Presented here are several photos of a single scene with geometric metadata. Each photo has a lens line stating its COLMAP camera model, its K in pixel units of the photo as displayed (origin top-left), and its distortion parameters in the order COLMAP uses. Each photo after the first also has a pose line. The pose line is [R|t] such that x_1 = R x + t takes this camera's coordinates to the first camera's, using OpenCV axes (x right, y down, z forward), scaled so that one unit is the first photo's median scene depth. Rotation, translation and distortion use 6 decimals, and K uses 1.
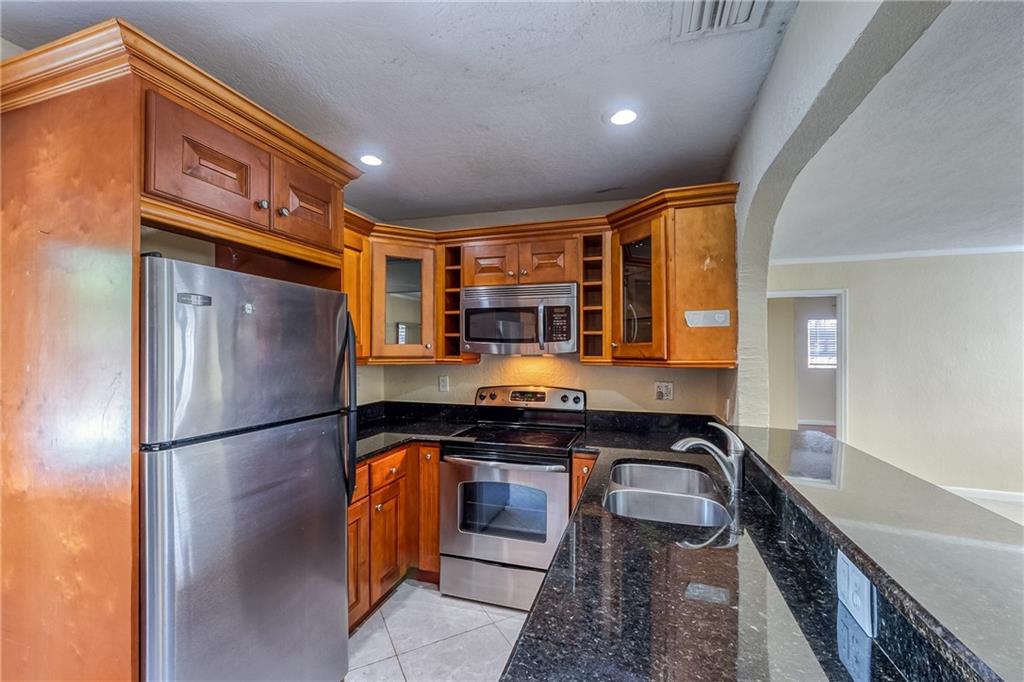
lens RADIAL K [[429.8, 0, 515.2], [0, 429.8, 349.1], [0, 0, 1]] dist [0.001920, -0.000546]
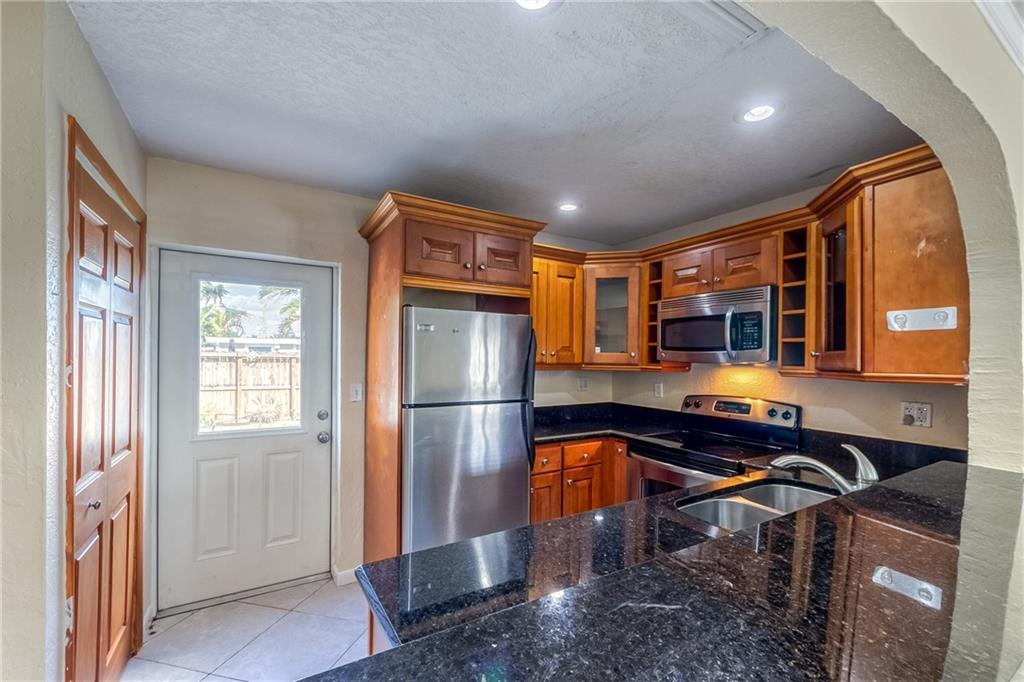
lens RADIAL K [[432.2, 0, 510.4], [0, 432.2, 360.1], [0, 0, 1]] dist [0.001300, -0.000601]
pose [[0.746423, 0.011950, -0.665364, 0.335086], [-0.008821, 0.999929, 0.008063, 0.001412], [0.665413, -0.000149, 0.746475, -0.052708]]
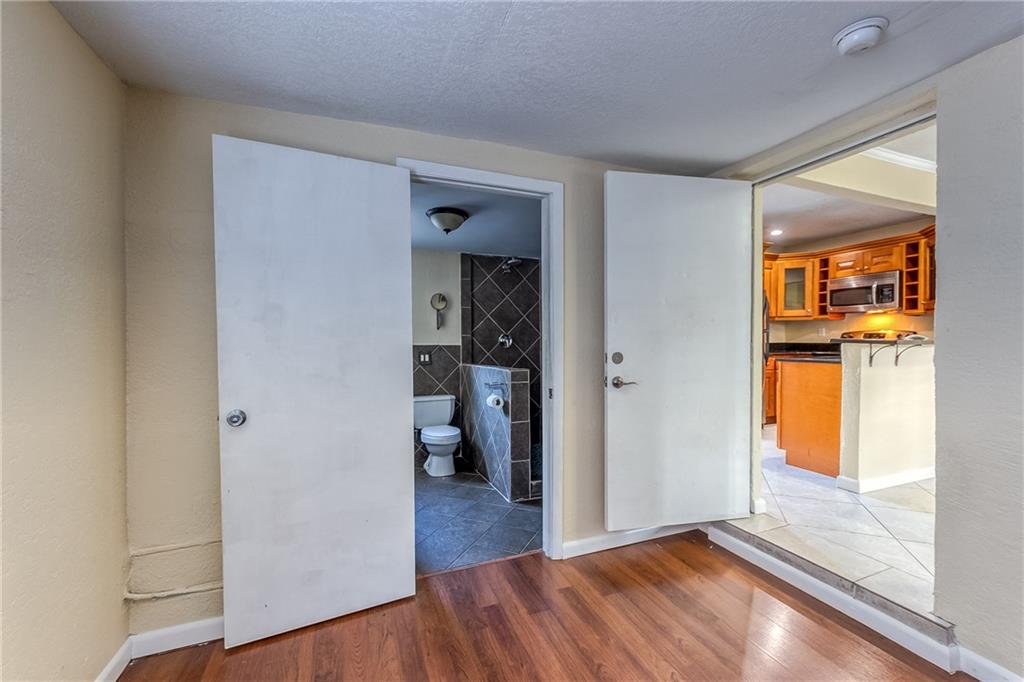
lens RADIAL K [[417.9, 0, 518.2], [0, 417.9, 348.3], [0, 0, 1]] dist [-0.006720, -0.000030]
pose [[0.626842, 0.012309, -0.779049, 0.501880], [0.003795, 0.999815, 0.018851, 0.137728], [0.779137, -0.014773, 0.626679, -1.377759]]
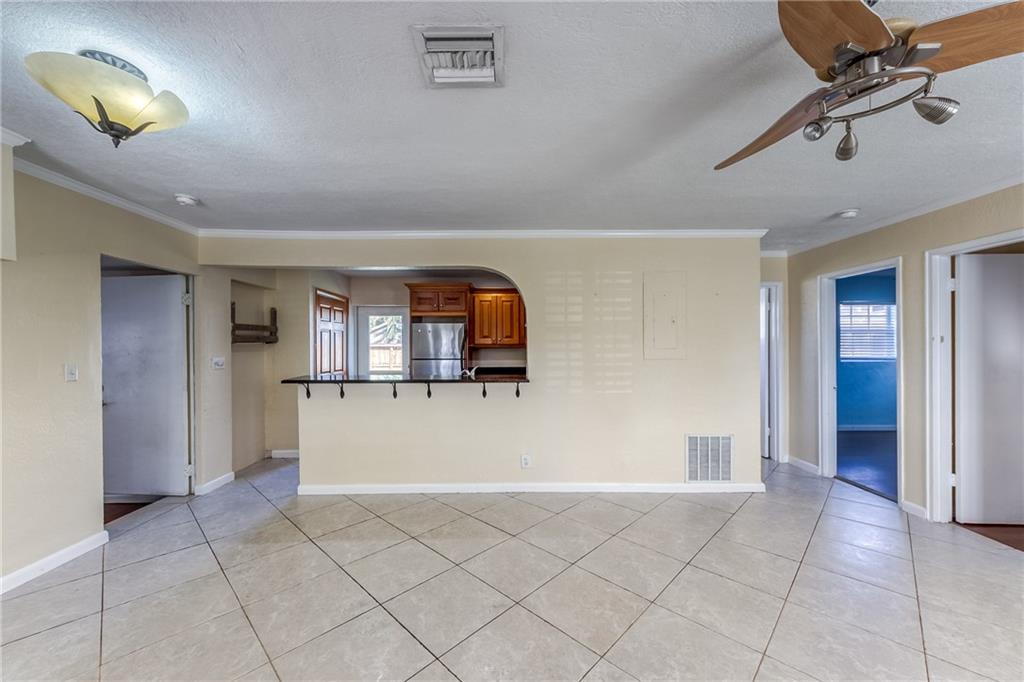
lens RADIAL K [[389.1, 0, 510.2], [0, 389.1, 346.9], [0, 0, 1]] dist [0.000411, -0.000086]
pose [[0.309042, -0.002431, -0.951045, 1.742377], [0.005445, 0.999985, -0.000787, 0.036620], [0.951033, -0.004935, 0.309051, 0.293081]]
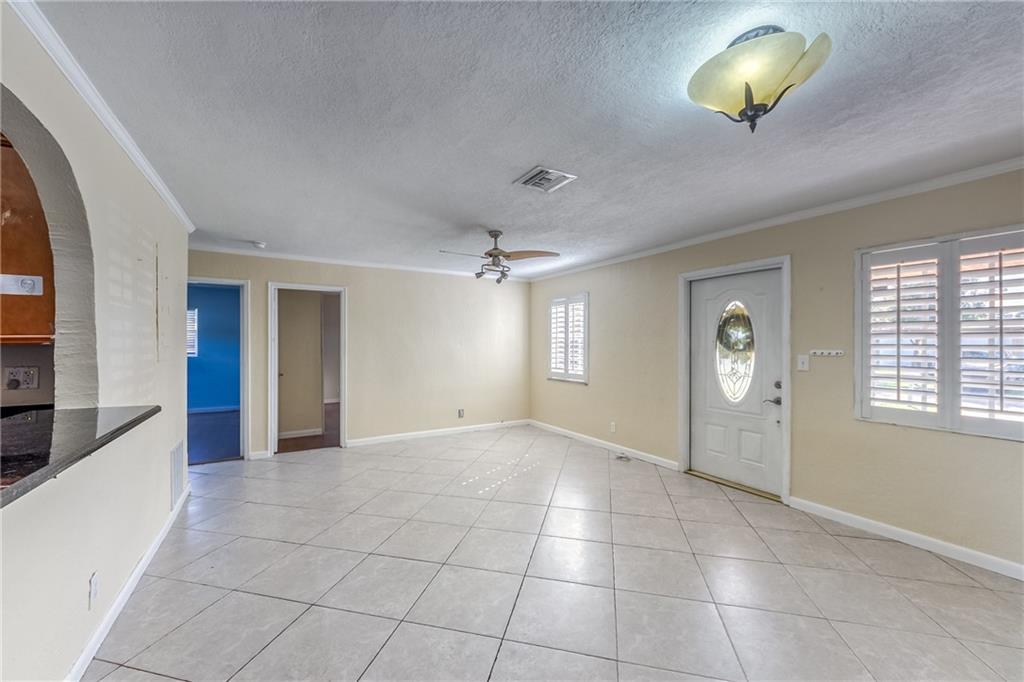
lens RADIAL K [[386.5, 0, 513.6], [0, 386.5, 342.6], [0, 0, 1]] dist [0.002229, 0.000175]
pose [[0.657482, 0.001013, 0.753470, 0.423740], [-0.001303, 0.999999, -0.000208, 0.031808], [-0.753469, -0.000845, 0.657482, -0.174276]]
